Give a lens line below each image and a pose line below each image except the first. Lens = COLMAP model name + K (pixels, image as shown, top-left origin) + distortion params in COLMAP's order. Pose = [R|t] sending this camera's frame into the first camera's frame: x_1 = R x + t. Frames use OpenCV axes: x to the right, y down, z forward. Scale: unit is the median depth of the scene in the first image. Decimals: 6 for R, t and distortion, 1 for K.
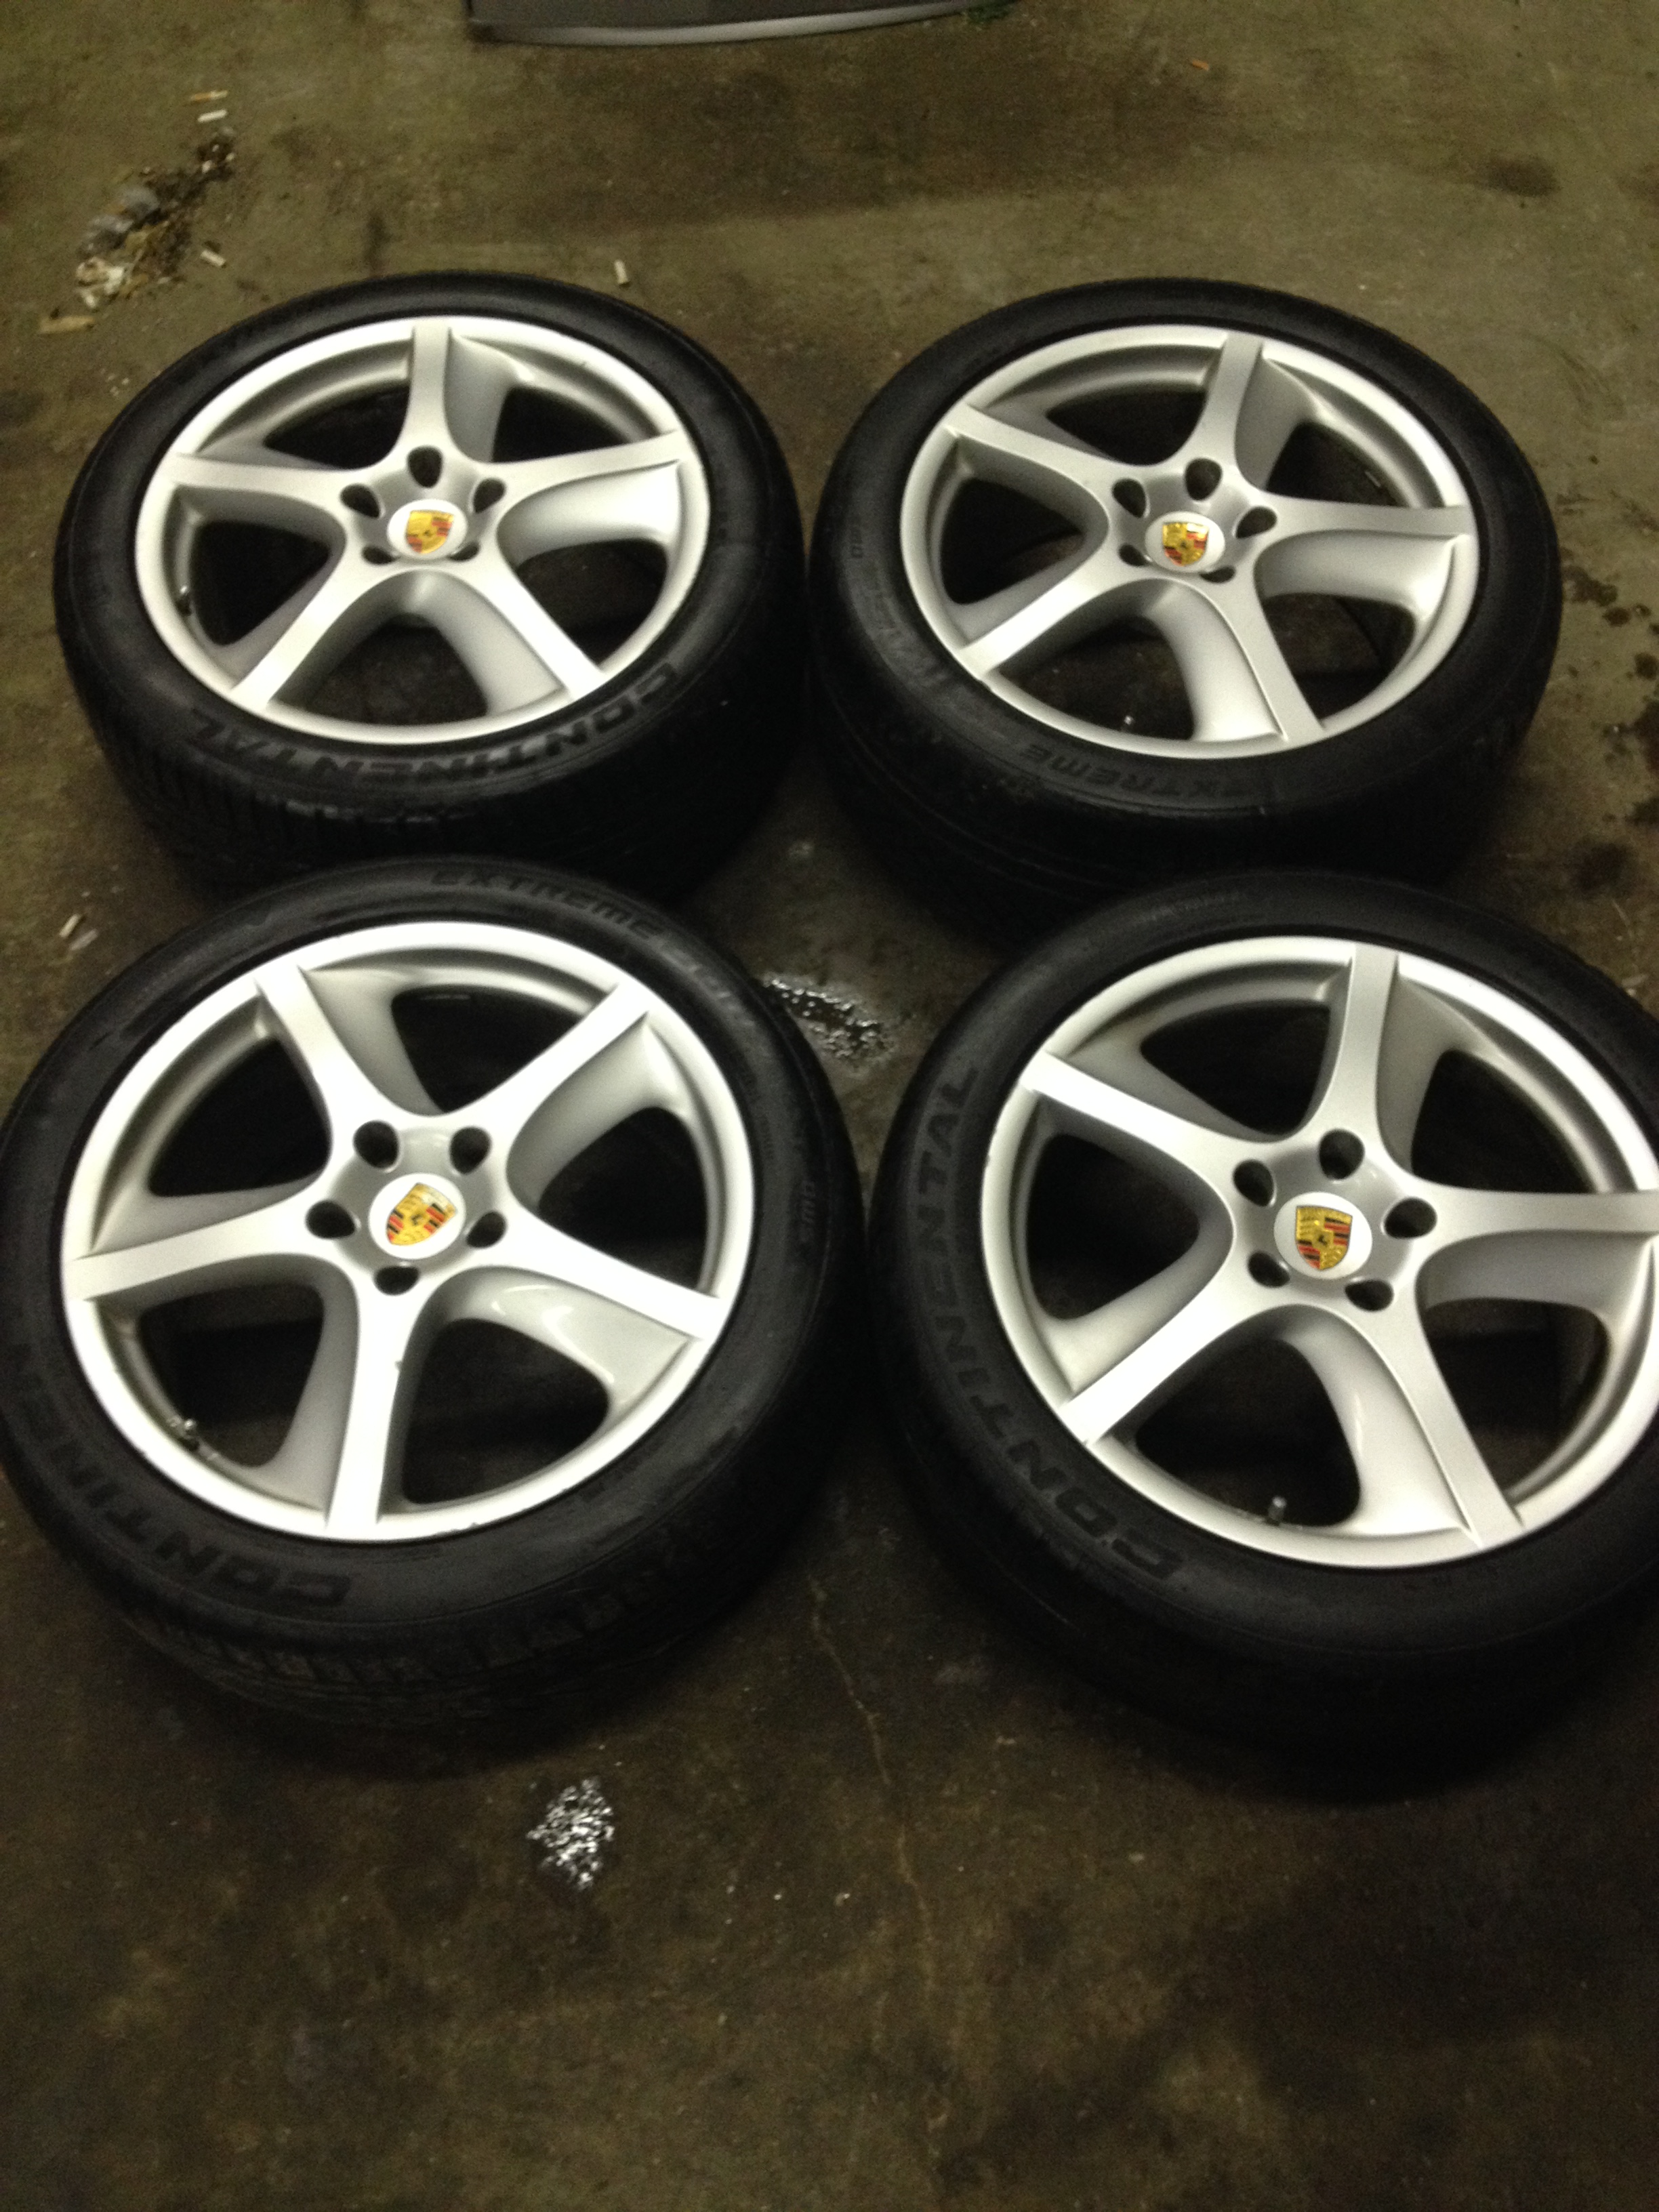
lens RADIAL K [[2329.3, 0, 829.5], [0, 2329.3, 1106.0], [0, 0, 1]] dist [0.172799, -0.310150]
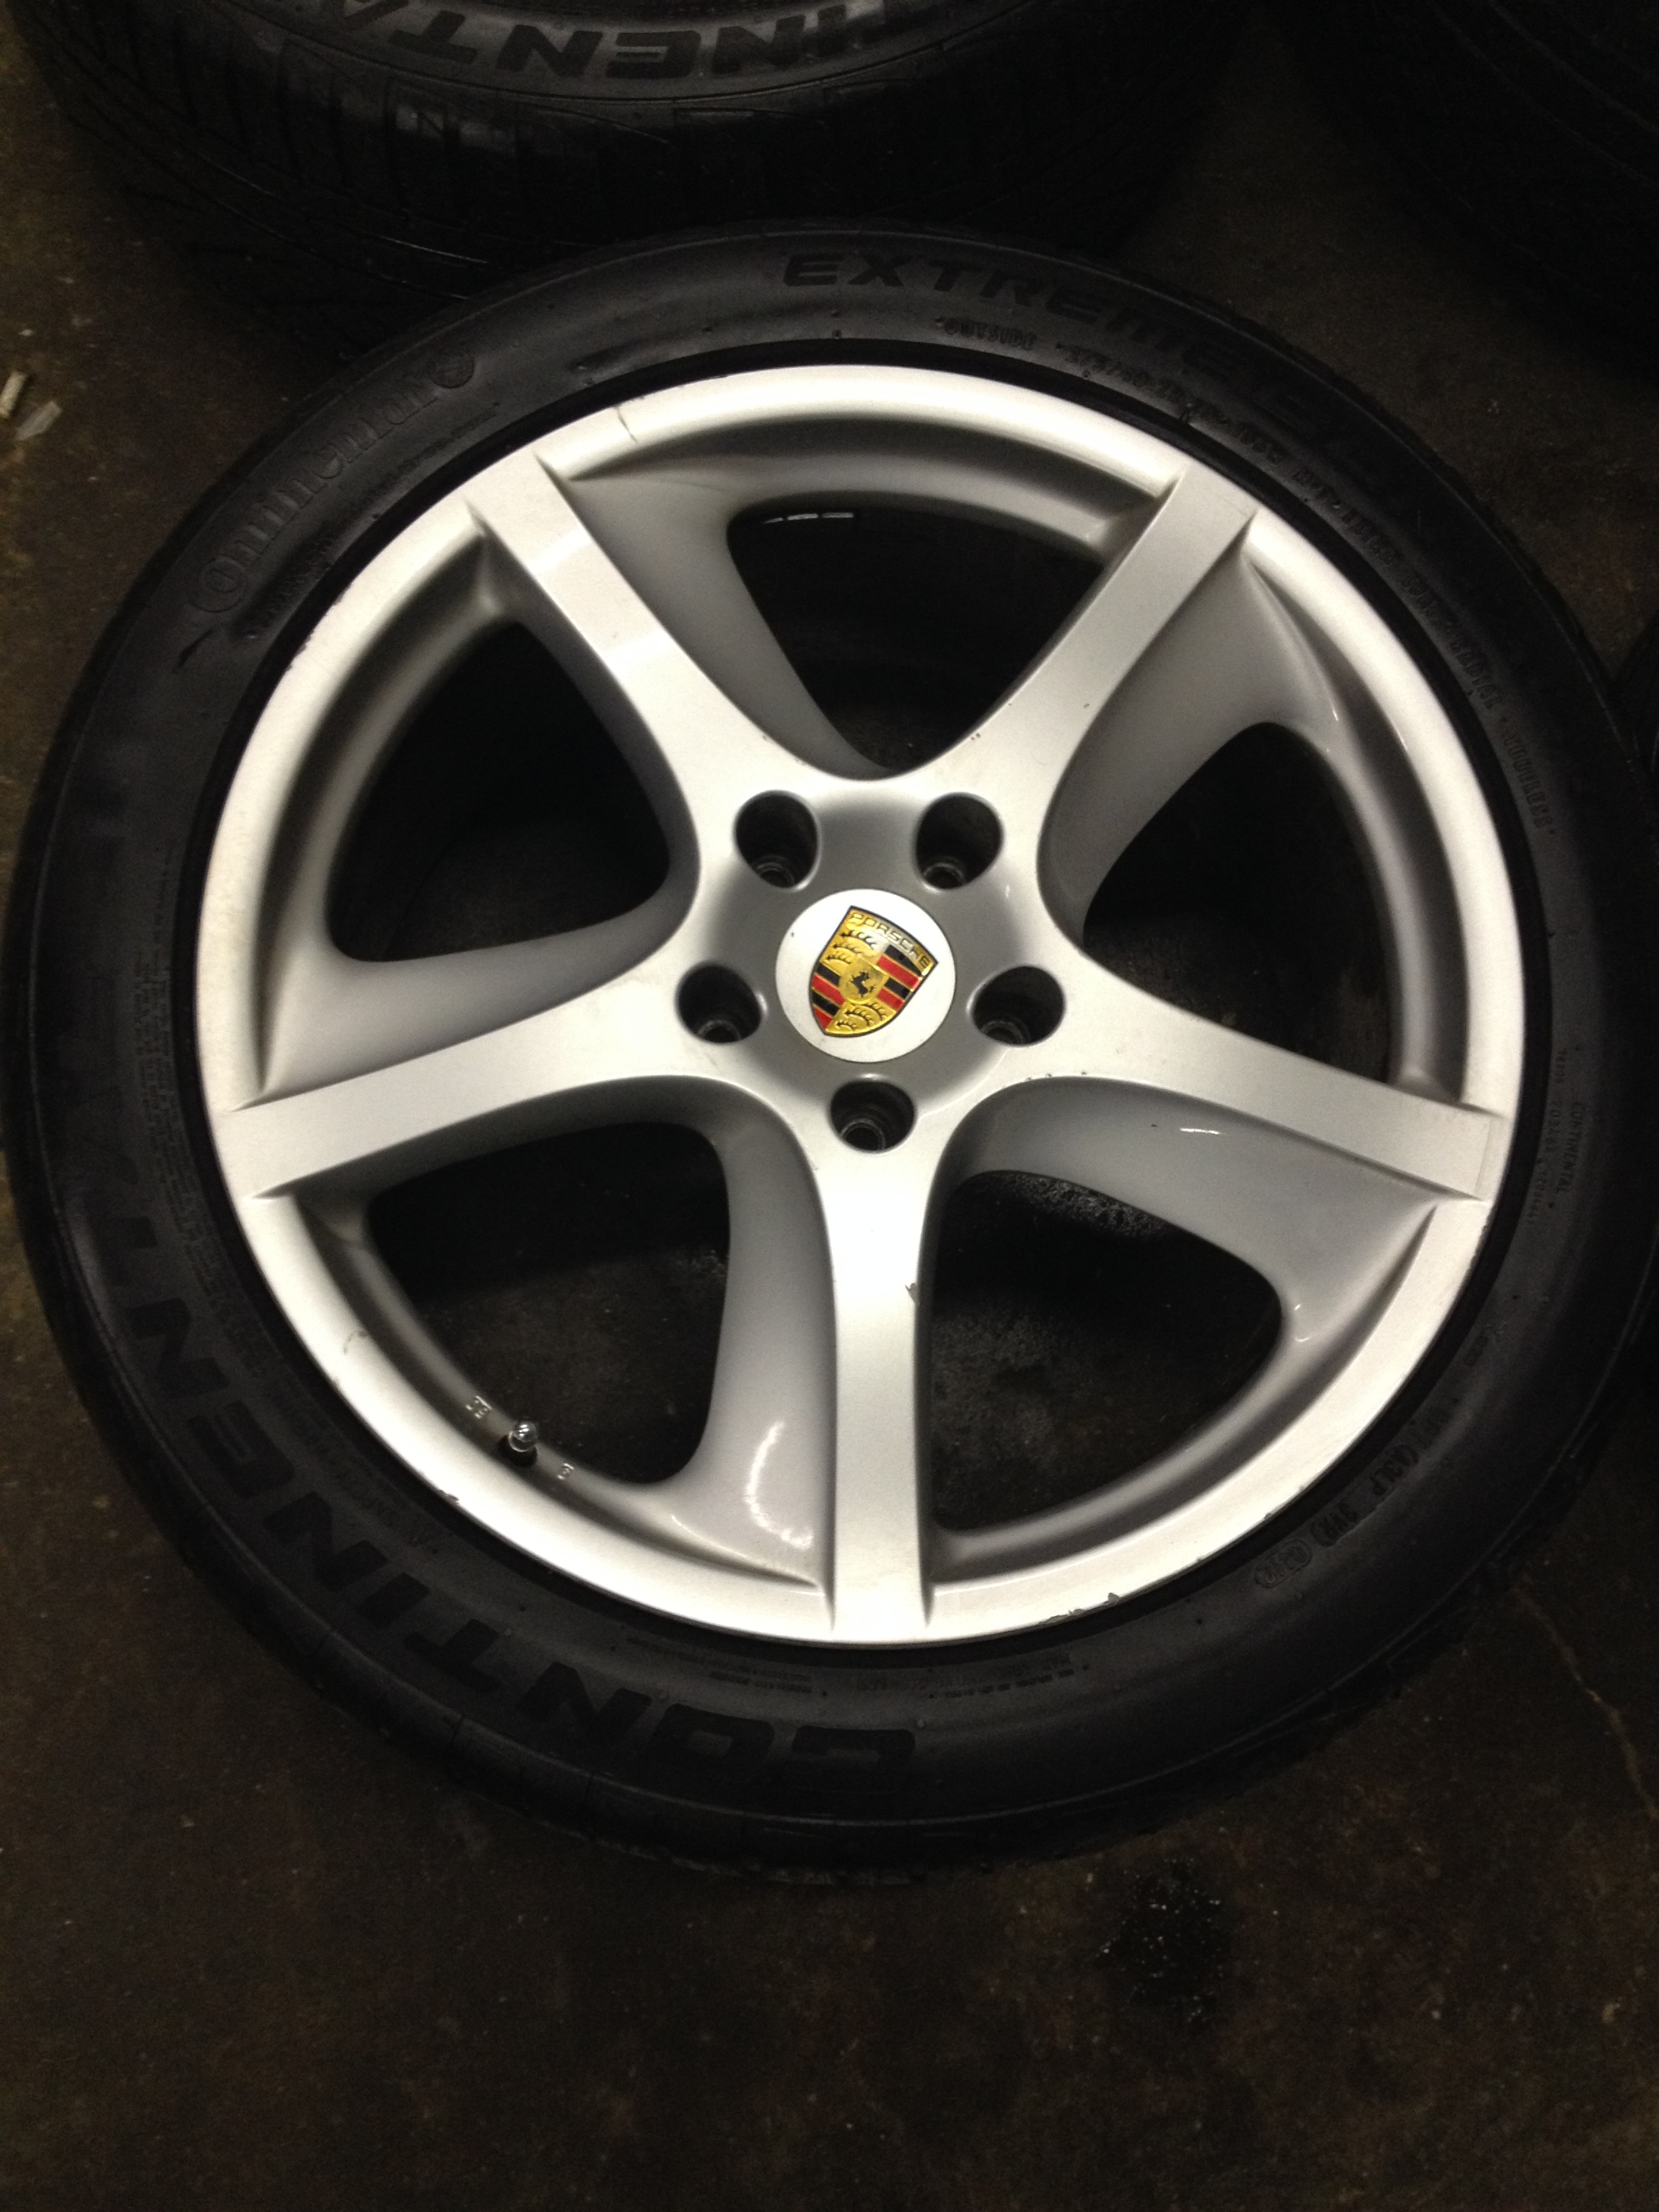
lens RADIAL K [[2257.8, 0, 829.5], [0, 2257.8, 1106.0], [0, 0, 1]] dist [0.011243, 0.003905]
pose [[0.989857, -0.072305, 0.122289, -0.249501], [0.034278, 0.956918, 0.288328, -0.070036], [-0.137868, -0.281211, 0.949691, 0.521678]]
